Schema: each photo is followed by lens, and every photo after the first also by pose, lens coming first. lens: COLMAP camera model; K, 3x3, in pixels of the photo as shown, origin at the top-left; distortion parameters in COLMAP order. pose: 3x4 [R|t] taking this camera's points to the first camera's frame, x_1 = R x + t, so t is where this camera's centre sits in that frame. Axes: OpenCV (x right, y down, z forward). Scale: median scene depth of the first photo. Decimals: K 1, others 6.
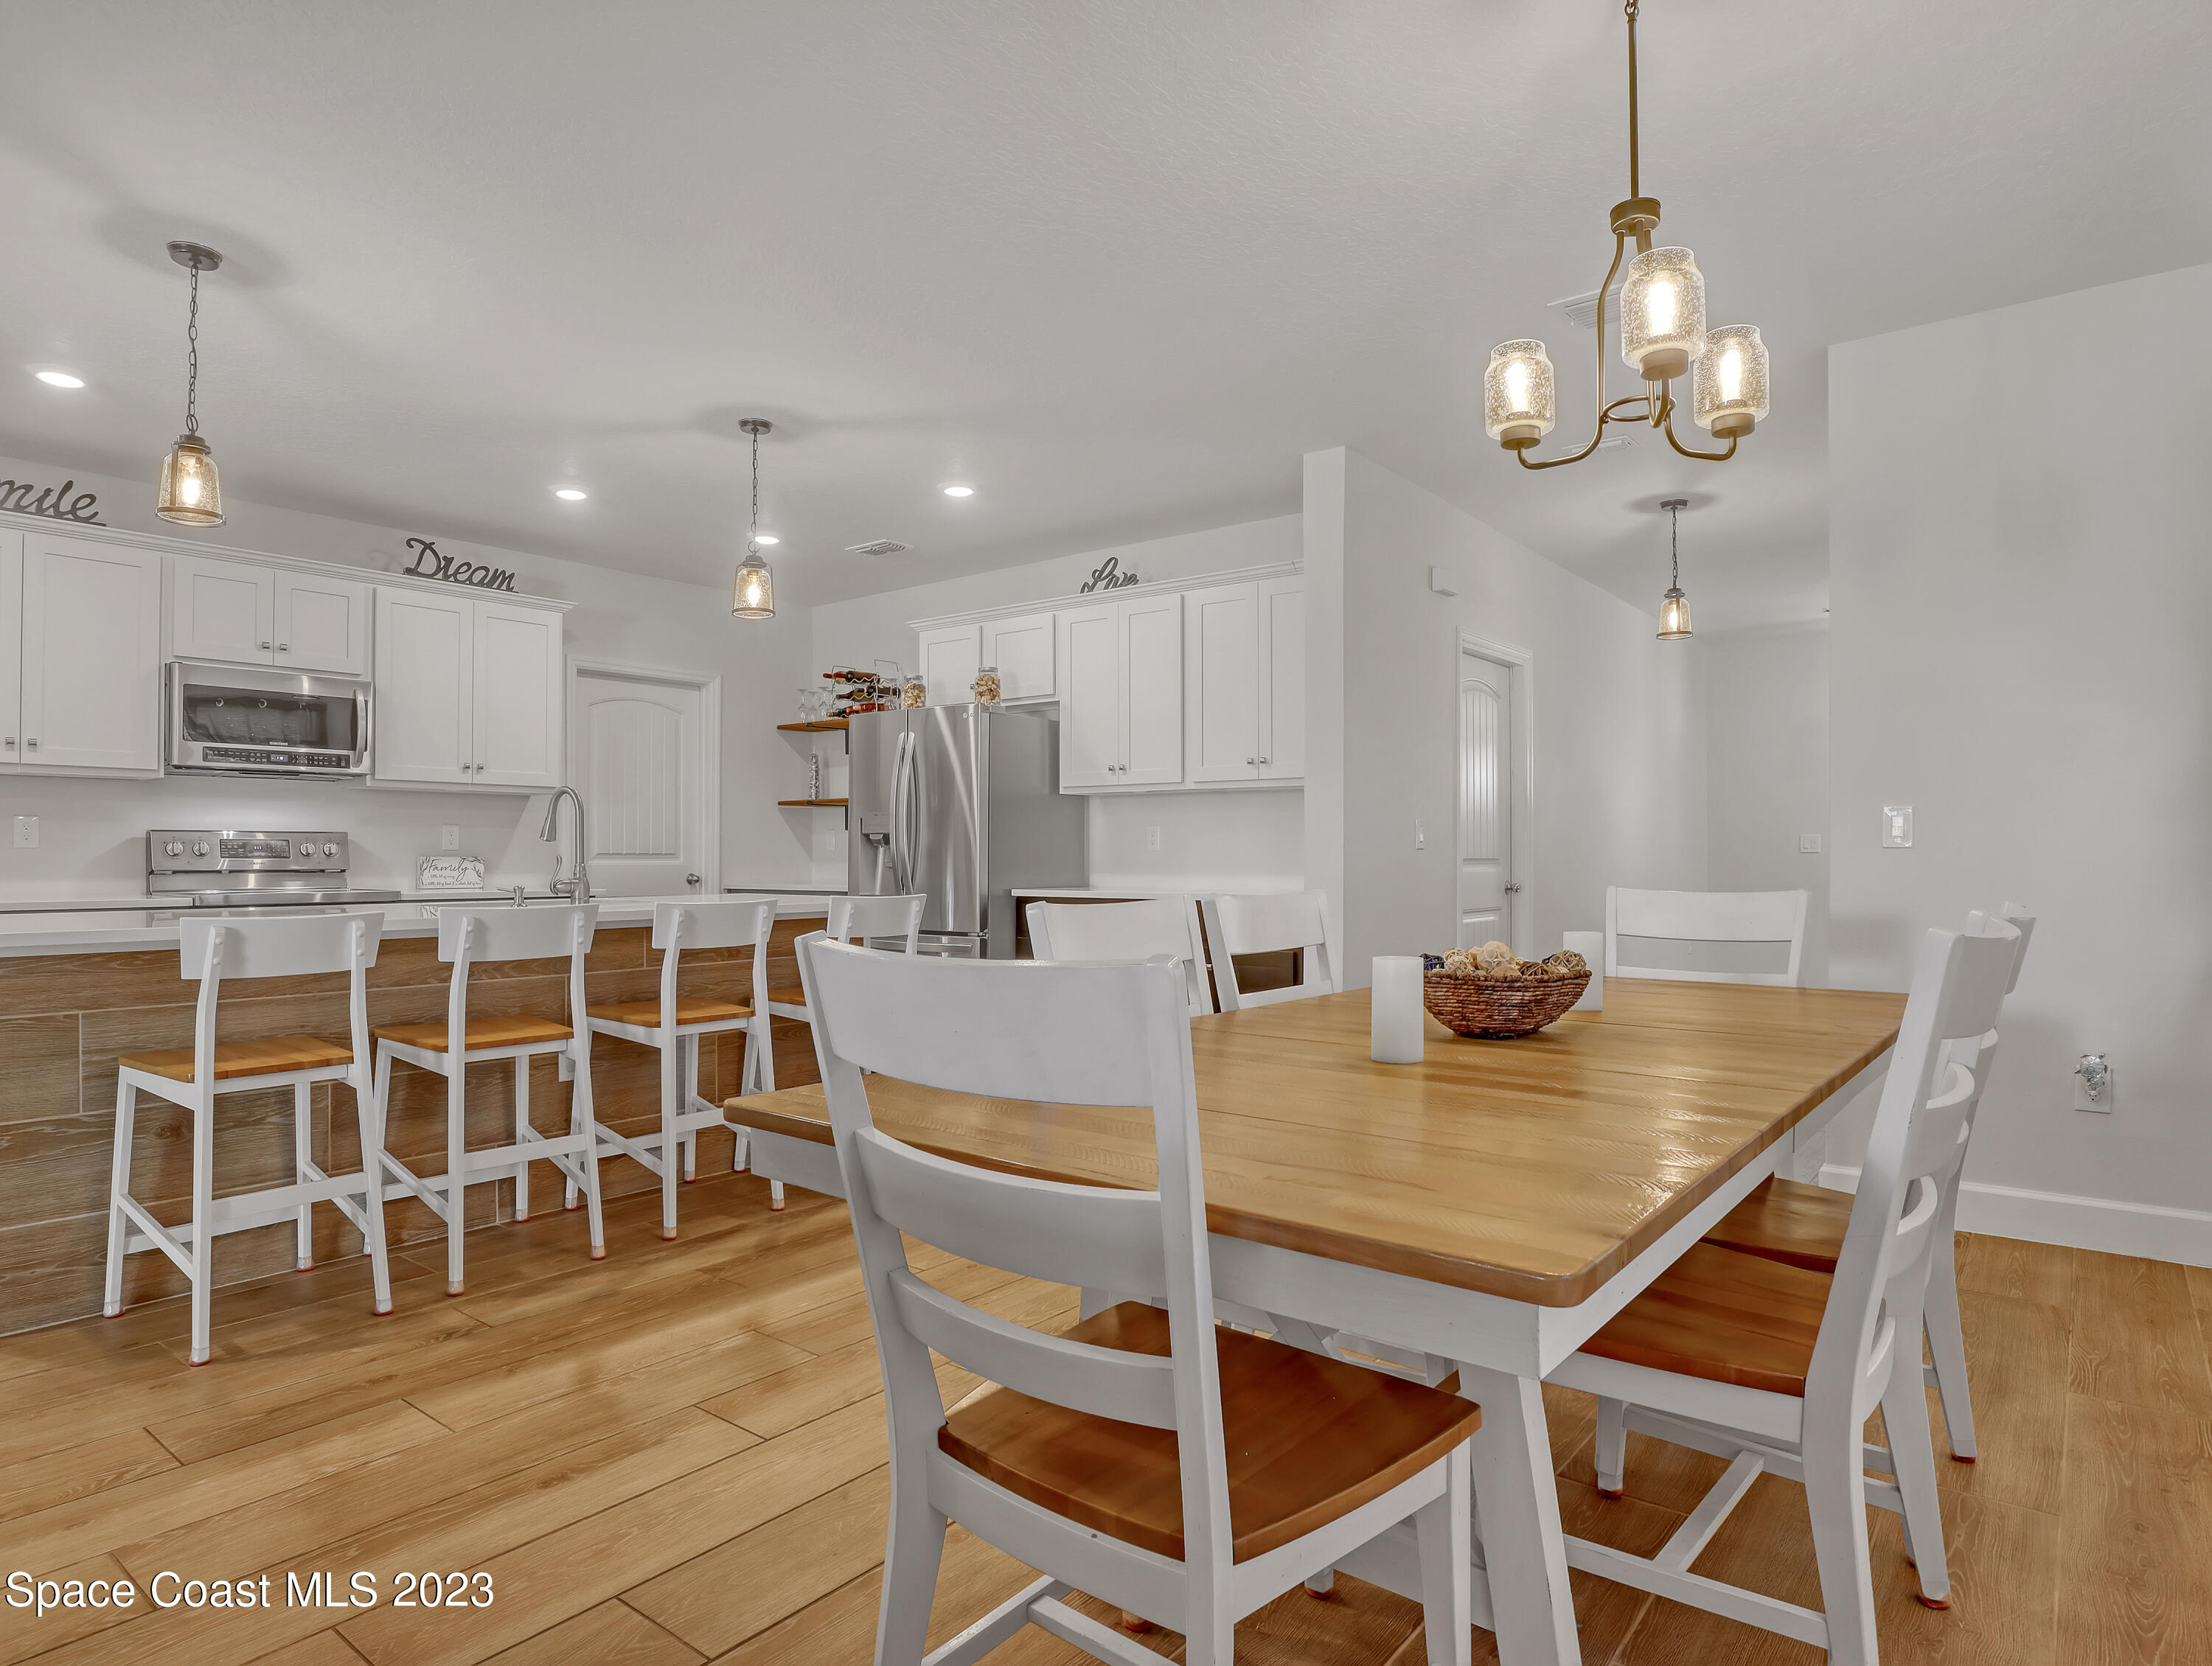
lens RADIAL K [[1285.0, 0, 1104.4], [0, 1285.0, 846.1], [0, 0, 1]] dist [-0.047033, 0.016960]
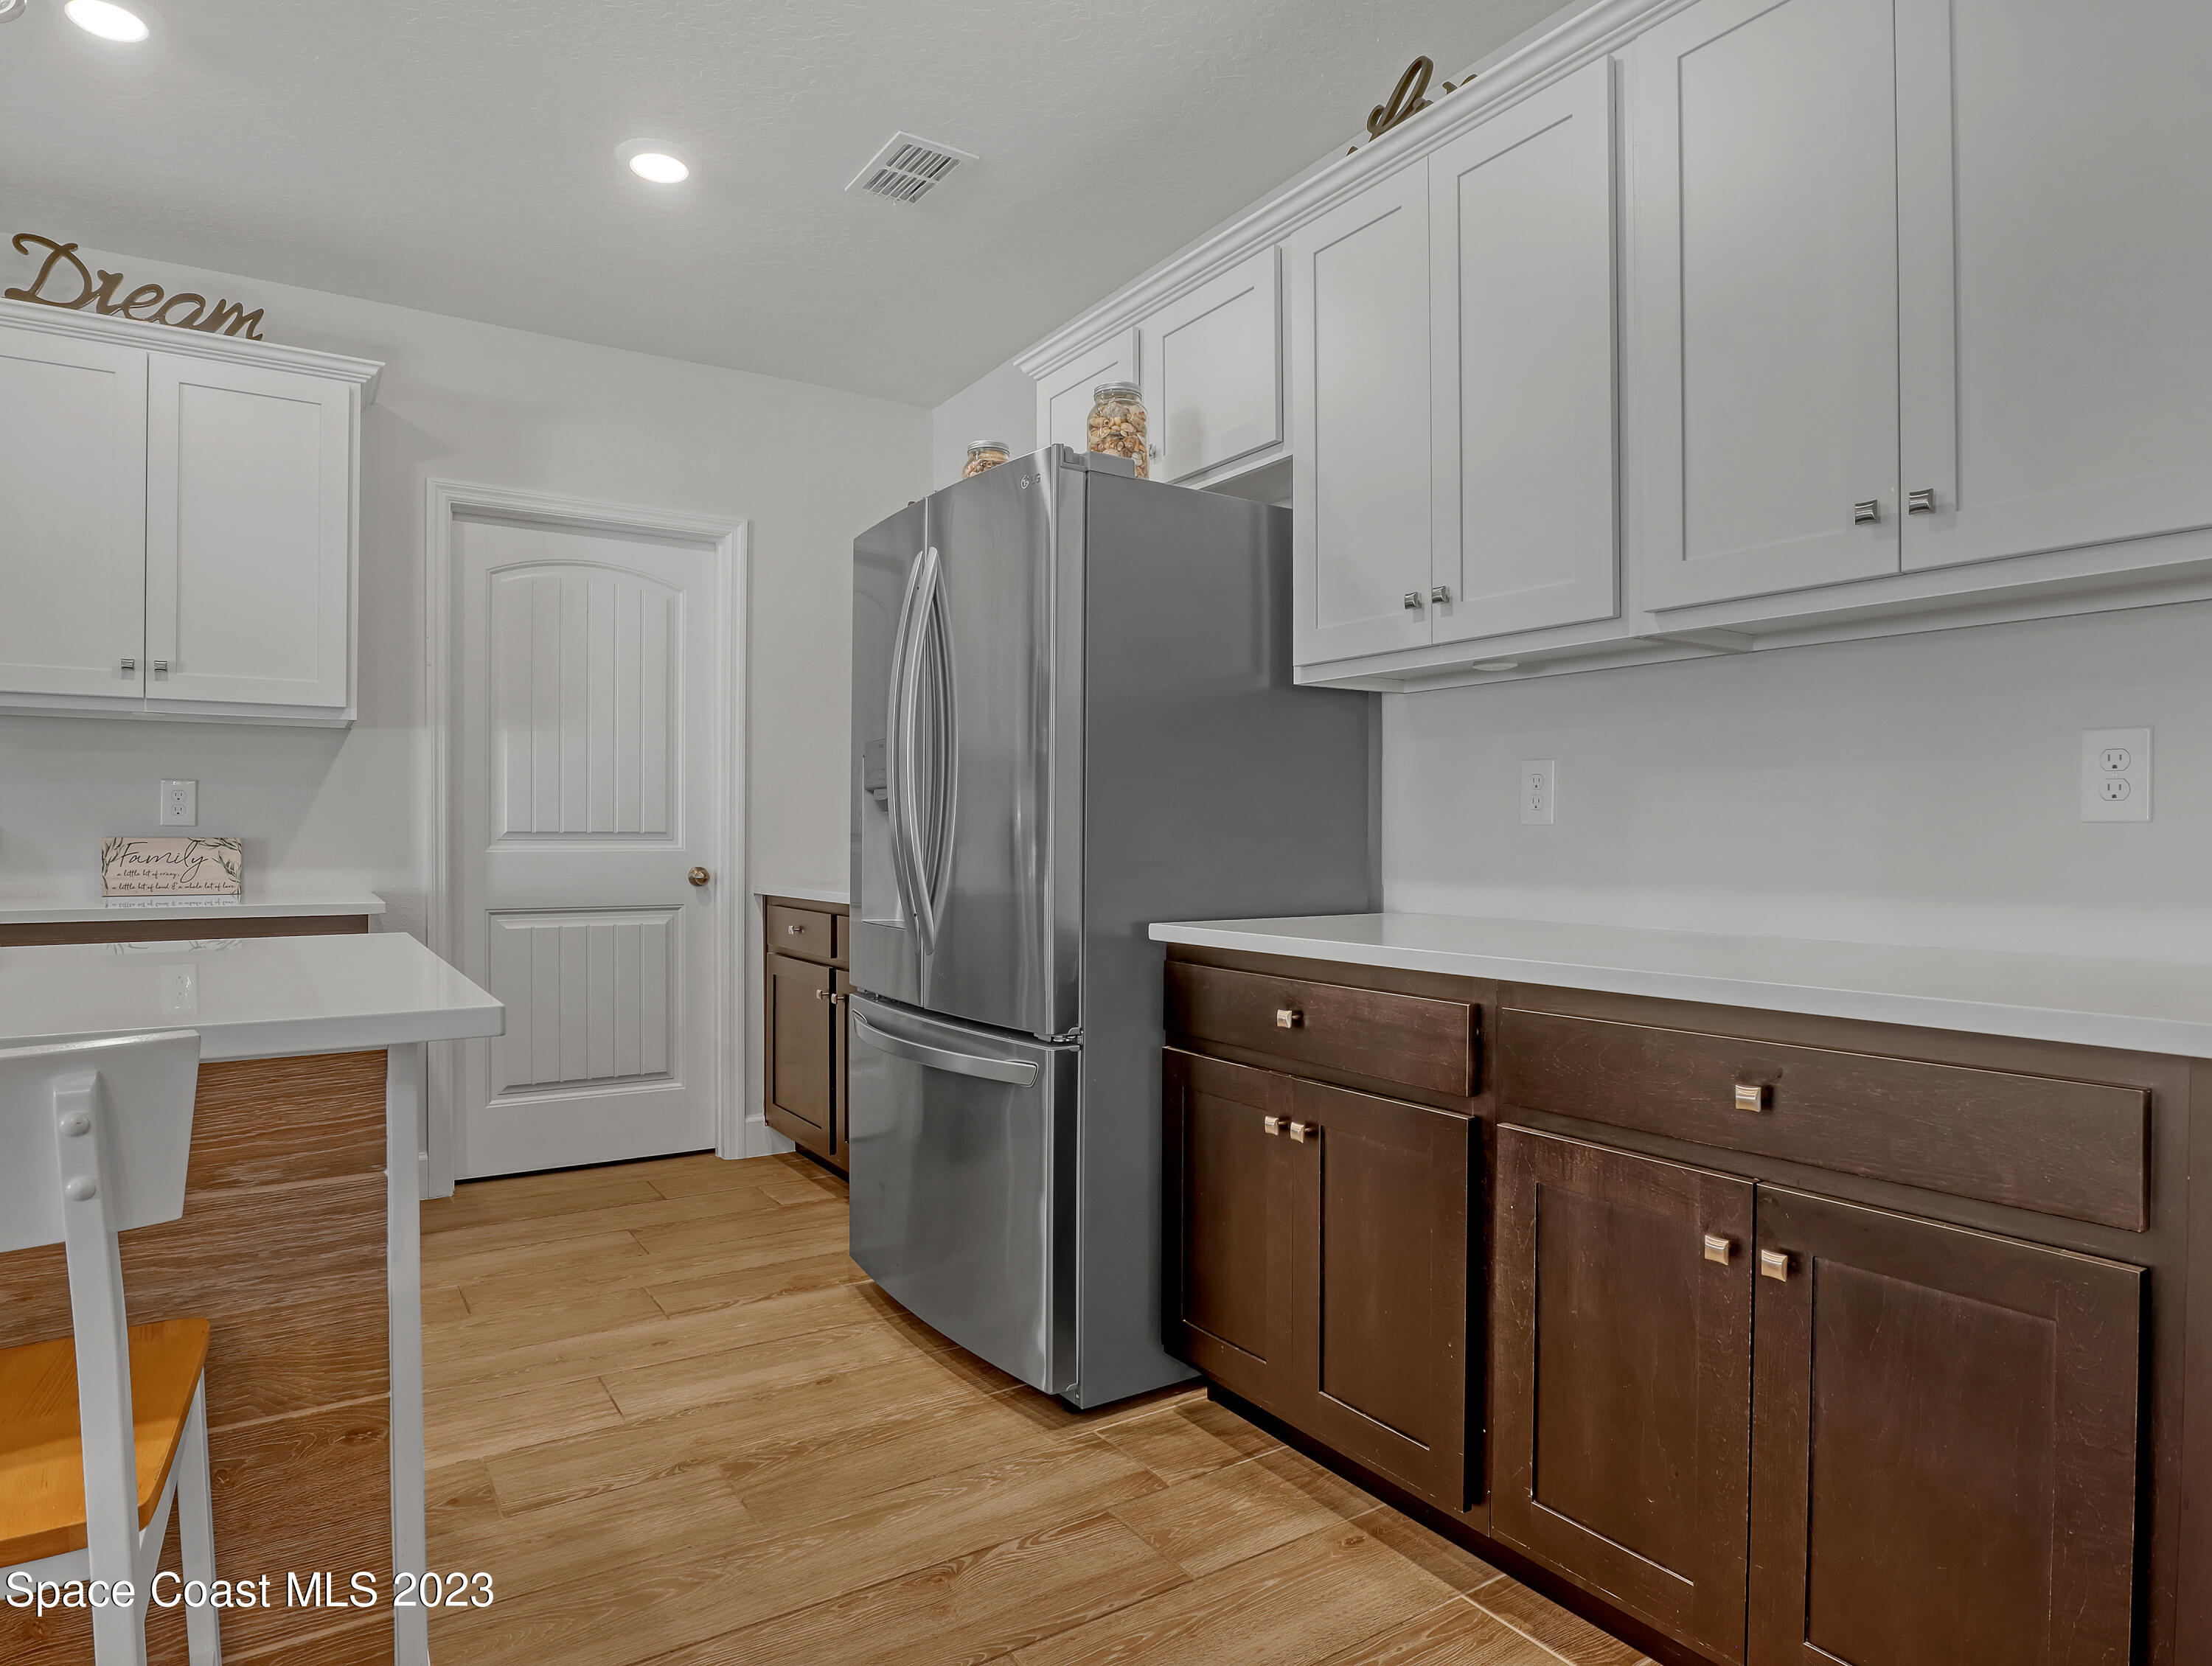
lens RADIAL K [[1285.0, 0, 1086.3], [0, 1285.0, 838.4], [0, 0, 1]] dist [-0.047033, 0.016960]
pose [[0.944405, 0.002196, -0.328777, 0.040547], [0.001165, 0.999949, 0.010027, 0.003637], [0.328783, -0.009853, 0.944354, 0.647316]]
